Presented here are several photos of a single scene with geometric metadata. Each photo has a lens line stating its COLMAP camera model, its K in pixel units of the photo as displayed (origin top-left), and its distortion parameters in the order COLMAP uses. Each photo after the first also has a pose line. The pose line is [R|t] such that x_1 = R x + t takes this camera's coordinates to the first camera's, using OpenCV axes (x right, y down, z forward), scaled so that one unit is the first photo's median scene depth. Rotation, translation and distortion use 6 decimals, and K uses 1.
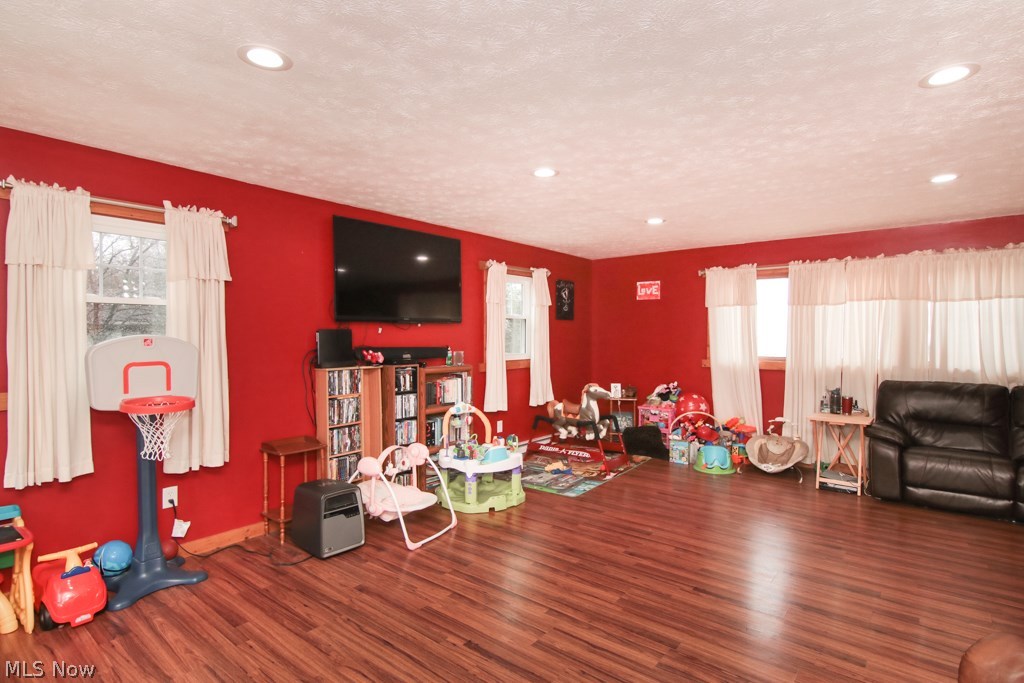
lens RADIAL K [[522.8, 0, 509.5], [0, 522.8, 348.0], [0, 0, 1]] dist [0.014604, -0.007179]
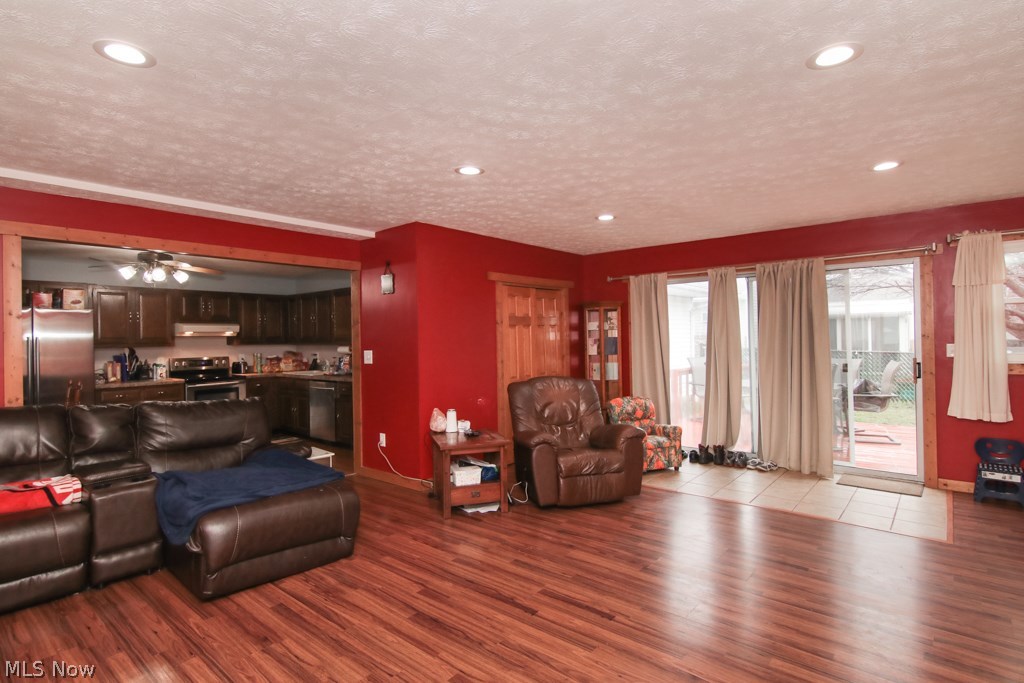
lens RADIAL K [[522.8, 0, 501.2], [0, 522.8, 339.9], [0, 0, 1]] dist [0.014604, -0.007179]
pose [[-0.999339, 0.013181, 0.033867, 0.296443], [0.014364, 0.999287, 0.034923, -0.023588], [-0.033383, 0.035386, -0.998816, 1.116460]]
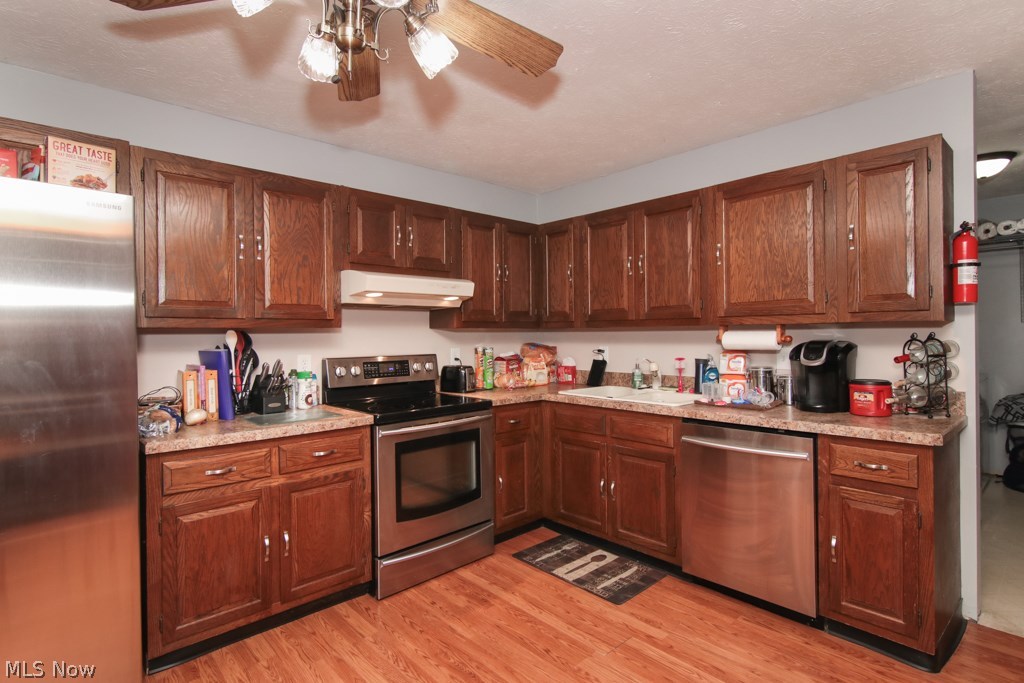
lens RADIAL K [[522.8, 0, 503.4], [0, 522.8, 334.3], [0, 0, 1]] dist [0.014604, -0.007179]
pose [[-0.988202, 0.008563, 0.152920, 0.975073], [0.014109, 0.999280, 0.035215, 0.019694], [-0.152508, 0.036957, -0.987611, 0.251921]]
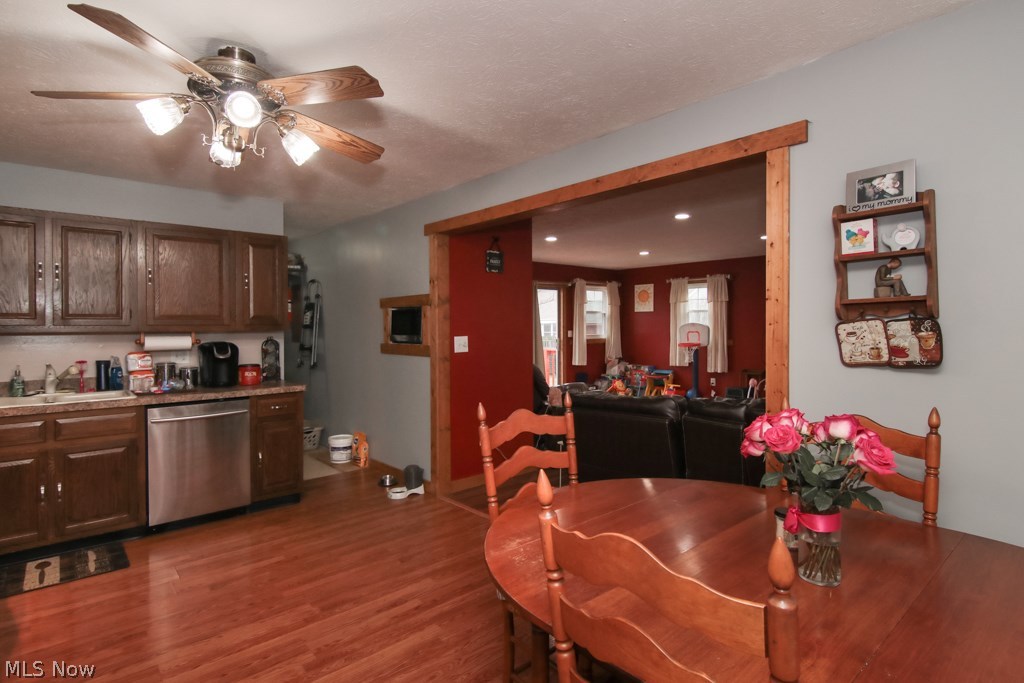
lens RADIAL K [[522.8, 0, 509.3], [0, 522.8, 340.1], [0, 0, 1]] dist [0.014604, -0.007179]
pose [[-0.162525, 0.024103, -0.986410, 1.474120], [-0.025520, 0.999264, 0.028622, 0.011180], [0.986374, 0.029825, -0.161790, 0.266125]]
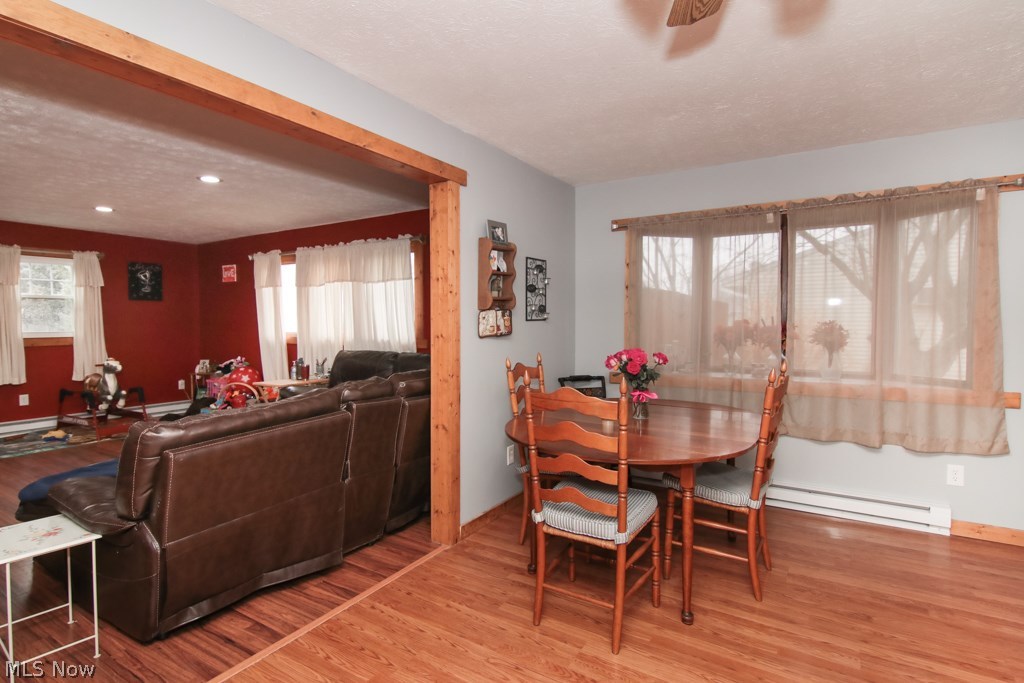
lens RADIAL K [[522.8, 0, 502.5], [0, 522.8, 329.3], [0, 0, 1]] dist [0.014604, -0.007179]
pose [[0.992403, -0.006273, 0.122870, 0.961128], [0.008123, 0.999861, -0.014560, 0.035524], [-0.122762, 0.015448, 0.992316, -0.200220]]
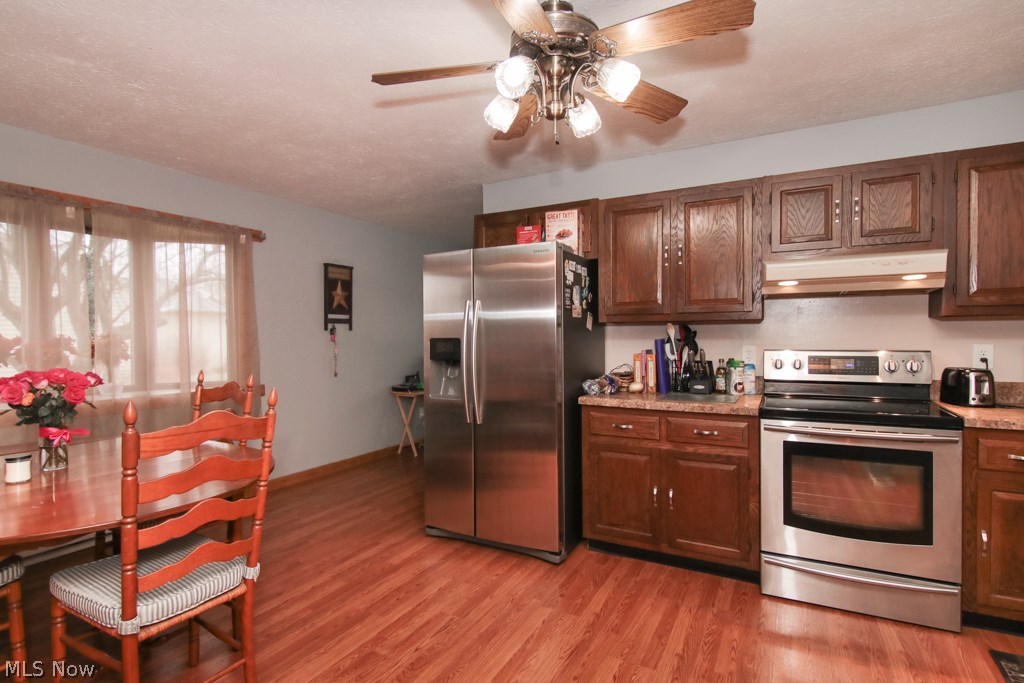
lens RADIAL K [[522.8, 0, 507.9], [0, 522.8, 344.9], [0, 0, 1]] dist [0.014604, -0.007179]
pose [[-0.175305, -0.018761, 0.984335, 0.711679], [0.039648, 0.998873, 0.026099, 0.032618], [-0.983715, 0.043602, -0.174364, 0.086053]]
